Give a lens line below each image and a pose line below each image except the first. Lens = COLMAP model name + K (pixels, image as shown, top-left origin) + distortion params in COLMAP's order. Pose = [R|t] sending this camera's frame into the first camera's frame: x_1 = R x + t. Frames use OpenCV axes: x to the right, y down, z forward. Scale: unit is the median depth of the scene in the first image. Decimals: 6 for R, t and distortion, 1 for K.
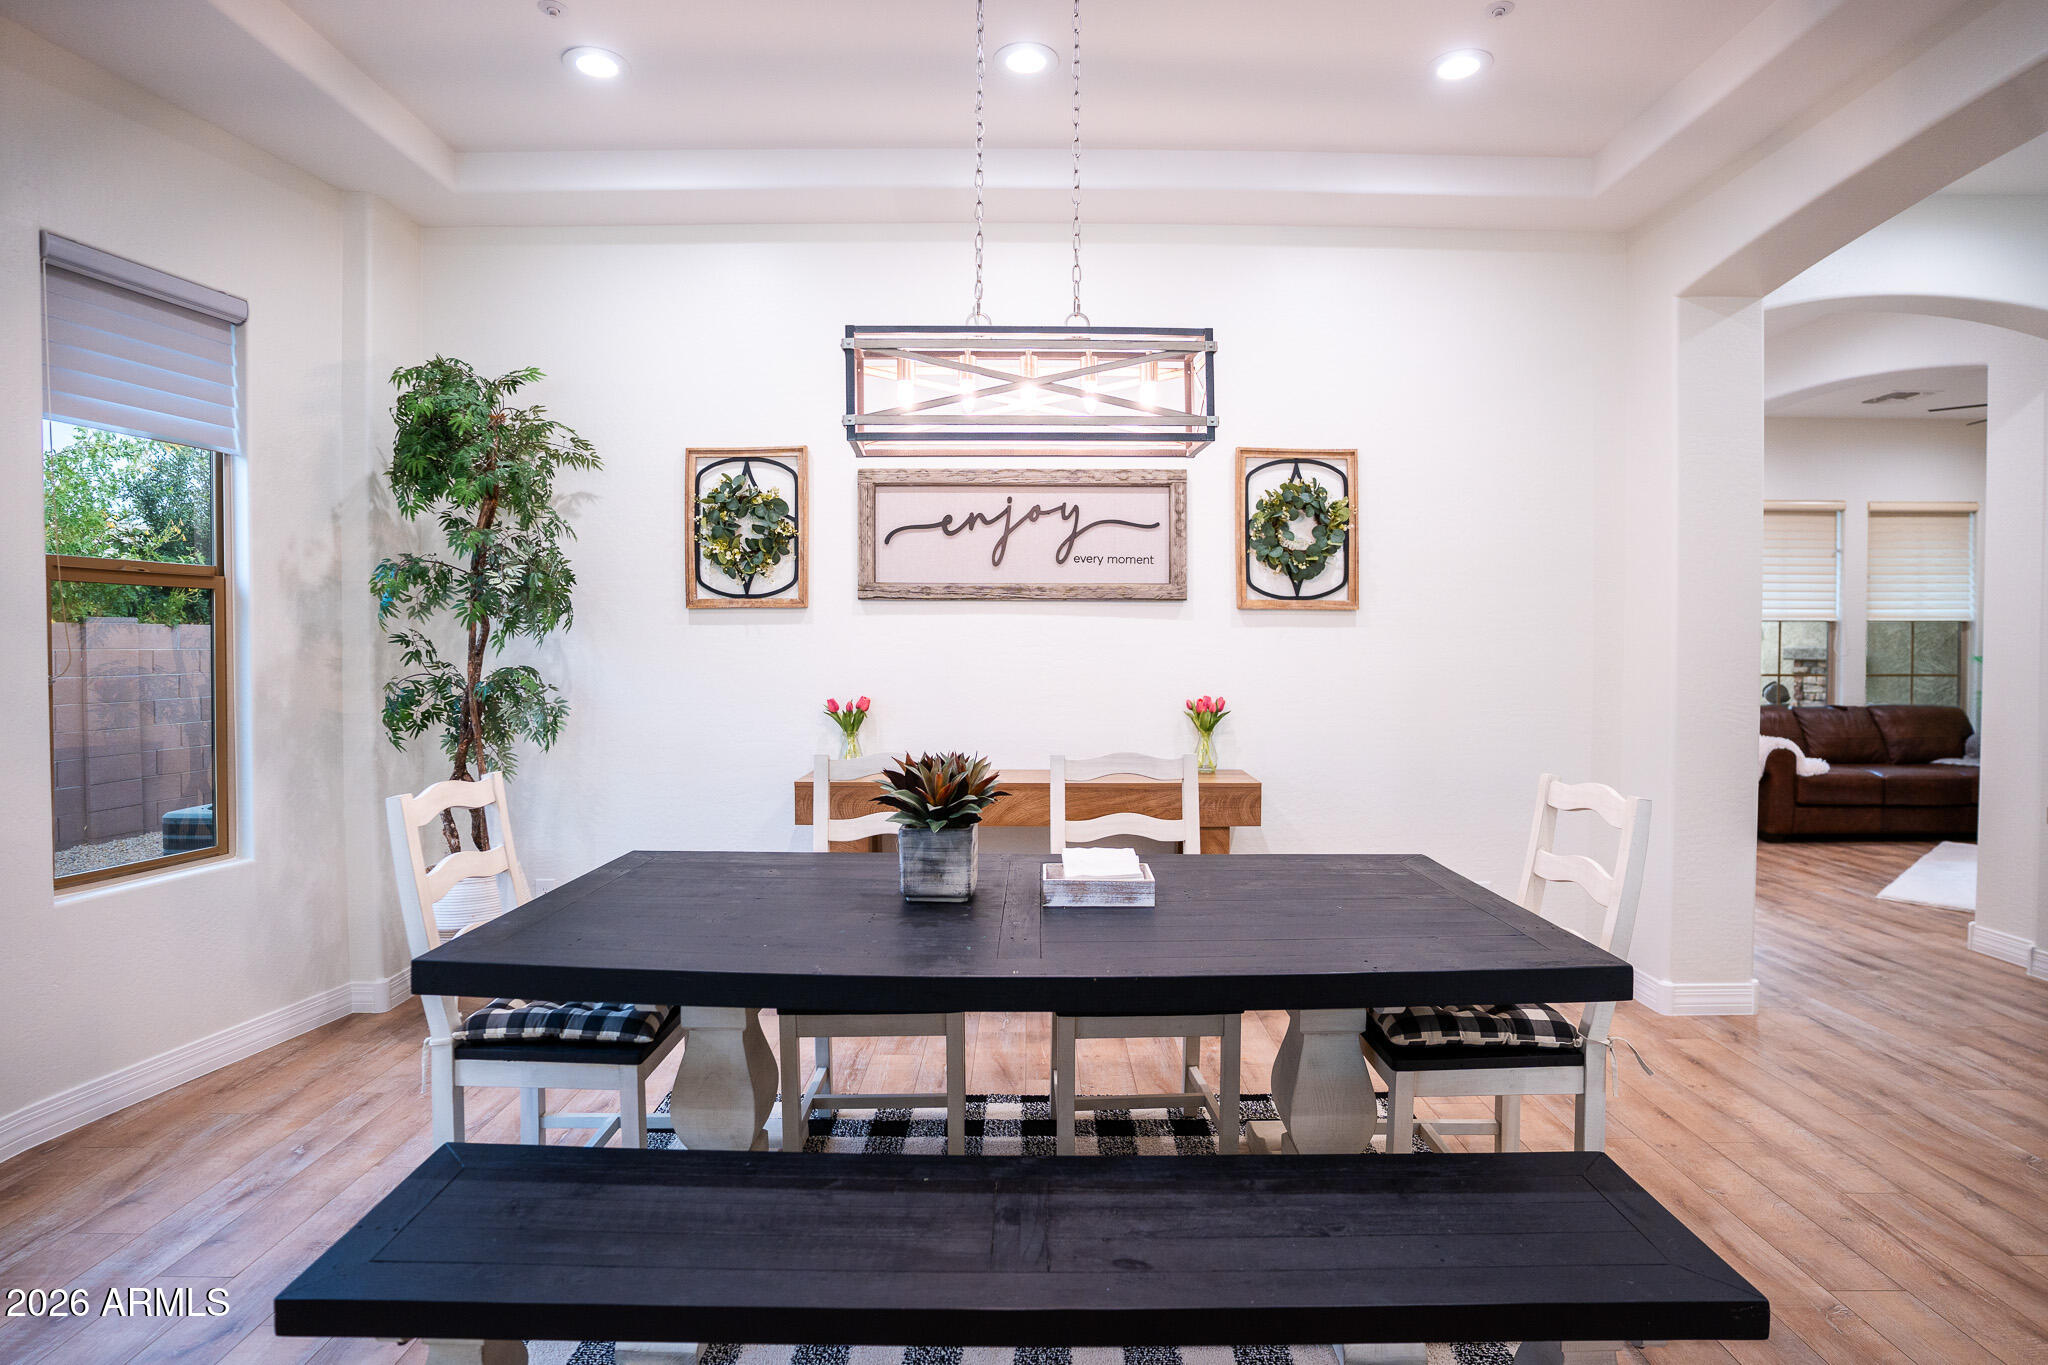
lens RADIAL K [[1064.3, 0, 1024.0], [0, 1064.3, 682.5], [0, 0, 1]] dist [-0.058400, 0.032992]
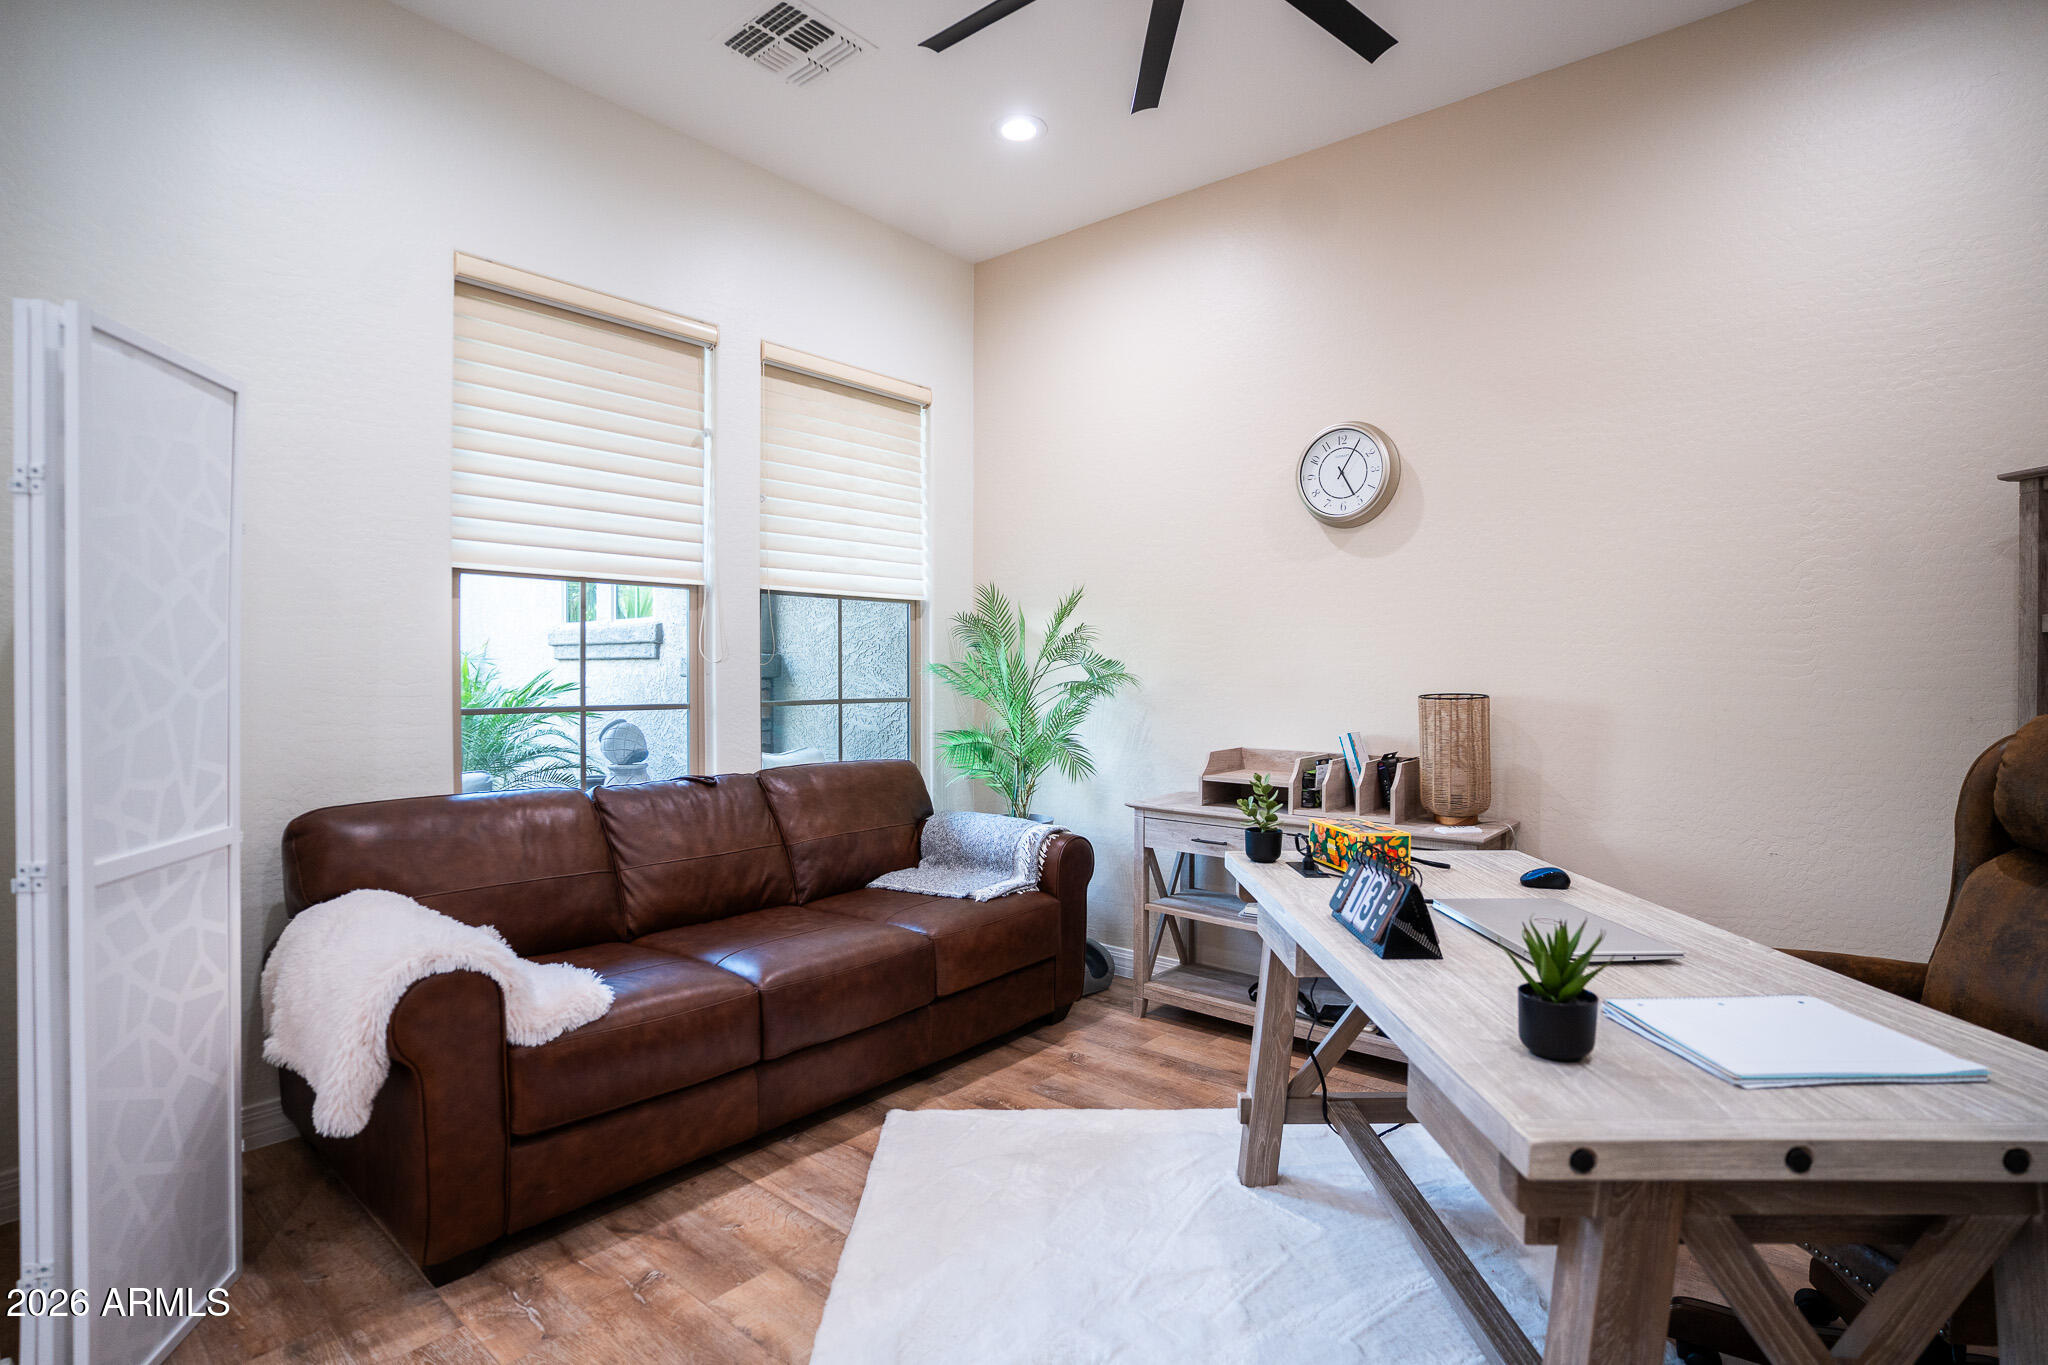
lens RADIAL K [[1064.3, 0, 1024.0], [0, 1064.3, 682.5], [0, 0, 1]] dist [-0.058400, 0.032992]
pose [[0.667584, -0.003689, 0.744526, 0.551203], [0.019023, 0.999746, -0.012104, -0.008597], [-0.744292, 0.022243, 0.667484, 0.610501]]
